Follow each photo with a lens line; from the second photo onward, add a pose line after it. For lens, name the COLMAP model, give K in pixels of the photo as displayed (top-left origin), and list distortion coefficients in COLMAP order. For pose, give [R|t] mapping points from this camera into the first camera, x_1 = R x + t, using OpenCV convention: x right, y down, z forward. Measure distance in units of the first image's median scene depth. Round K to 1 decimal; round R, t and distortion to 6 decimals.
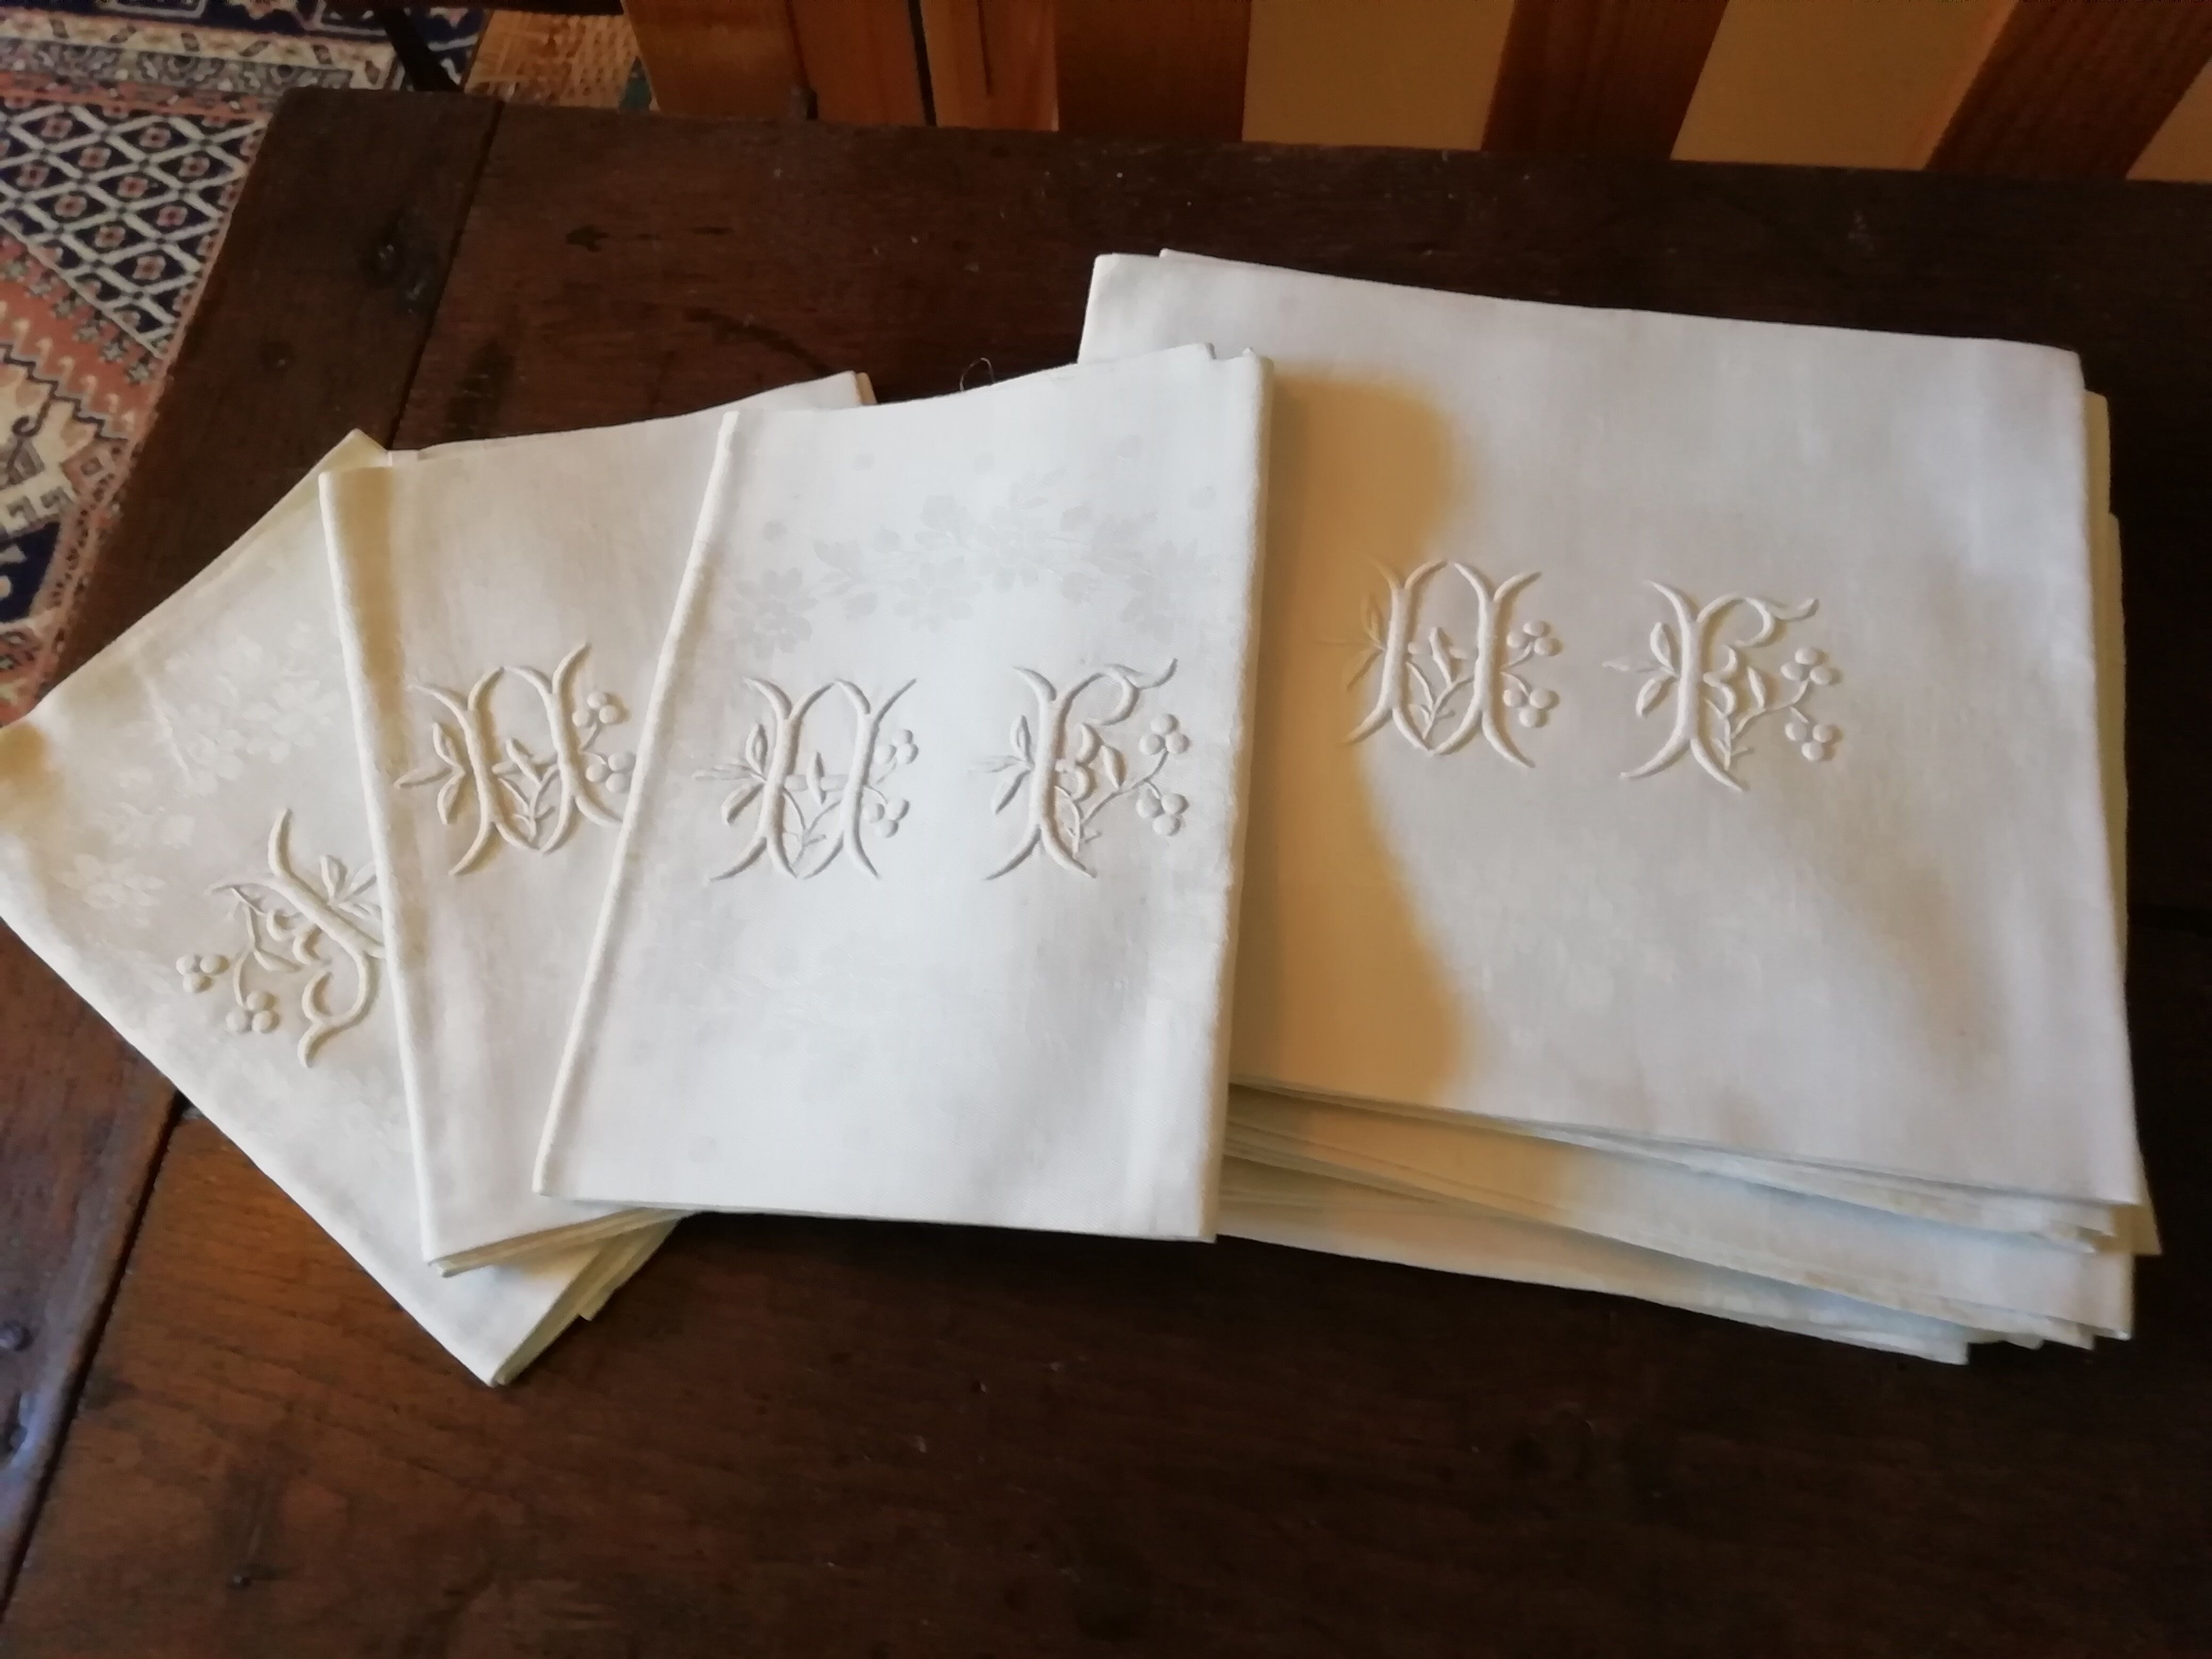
lens RADIAL K [[1654.5, 0, 1112.2], [0, 1654.5, 828.3], [0, 0, 1]] dist [0.019796, -0.002453]
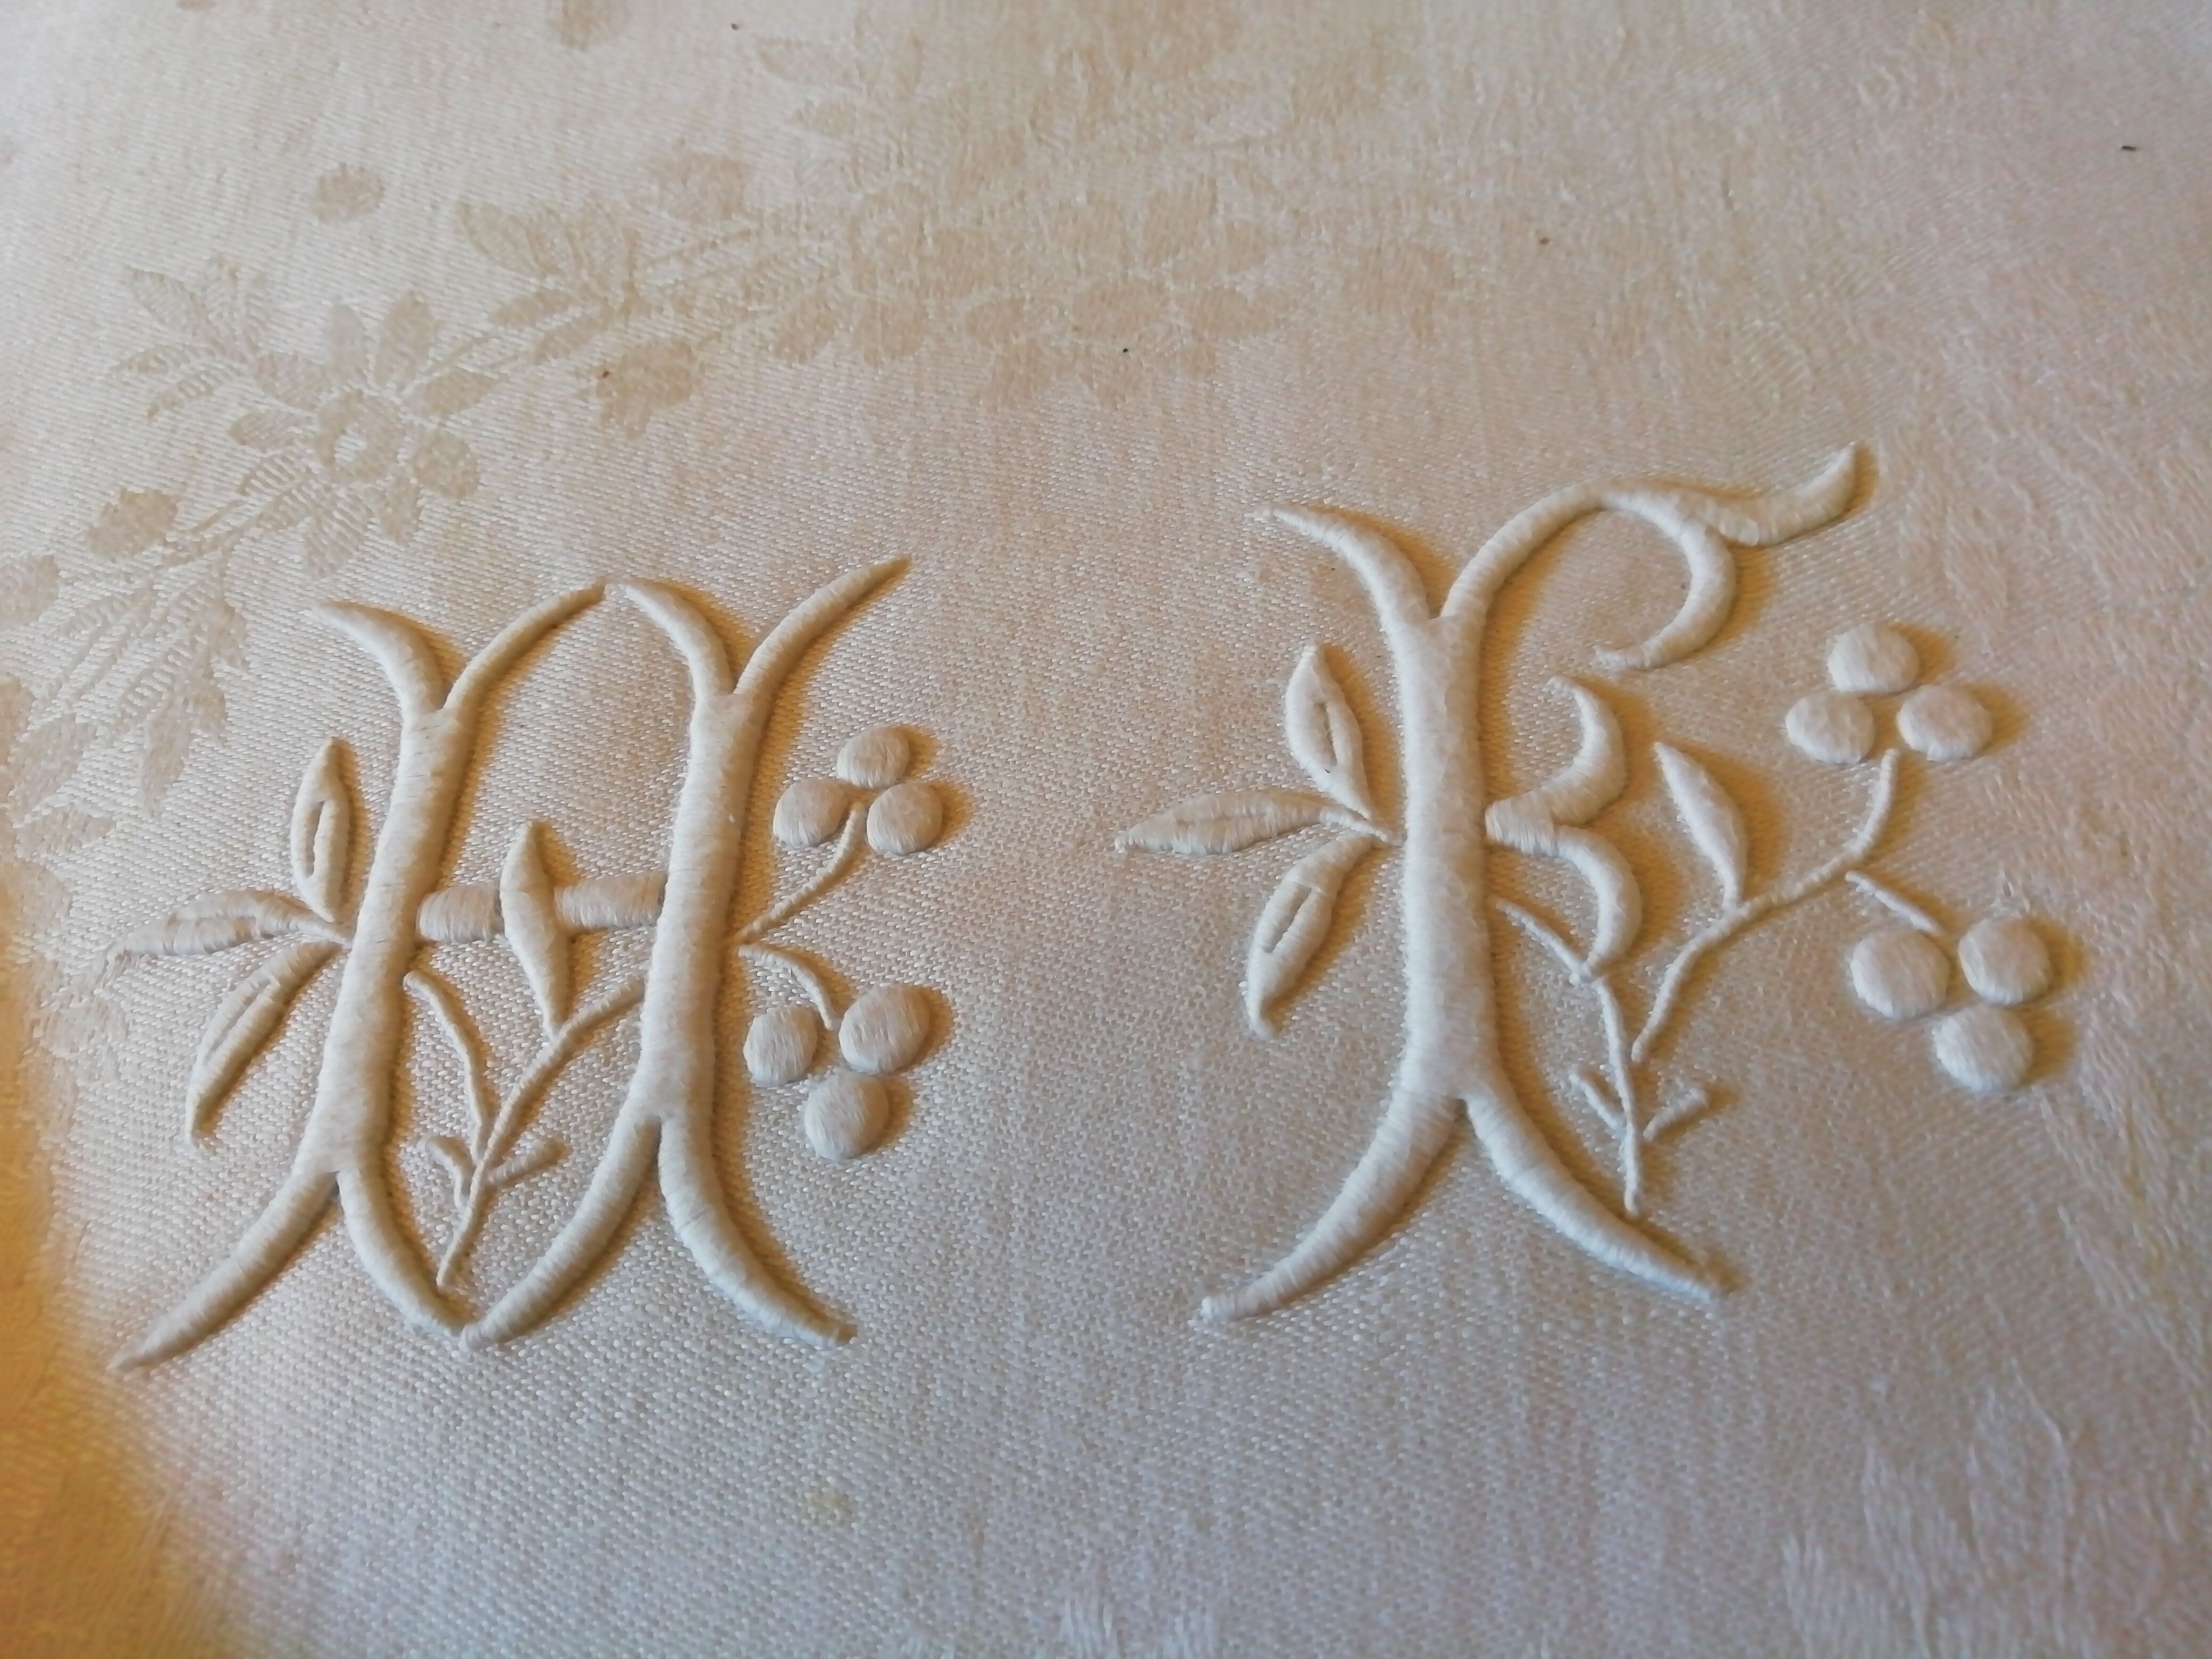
lens RADIAL K [[1654.5, 0, 1098.9], [0, 1654.5, 834.2], [0, 0, 1]] dist [0.019796, -0.002453]
pose [[0.978688, -0.195568, -0.062638, 0.313438], [0.192928, 0.980144, -0.045787, -0.089397], [0.070349, 0.032727, 0.996985, 0.737835]]
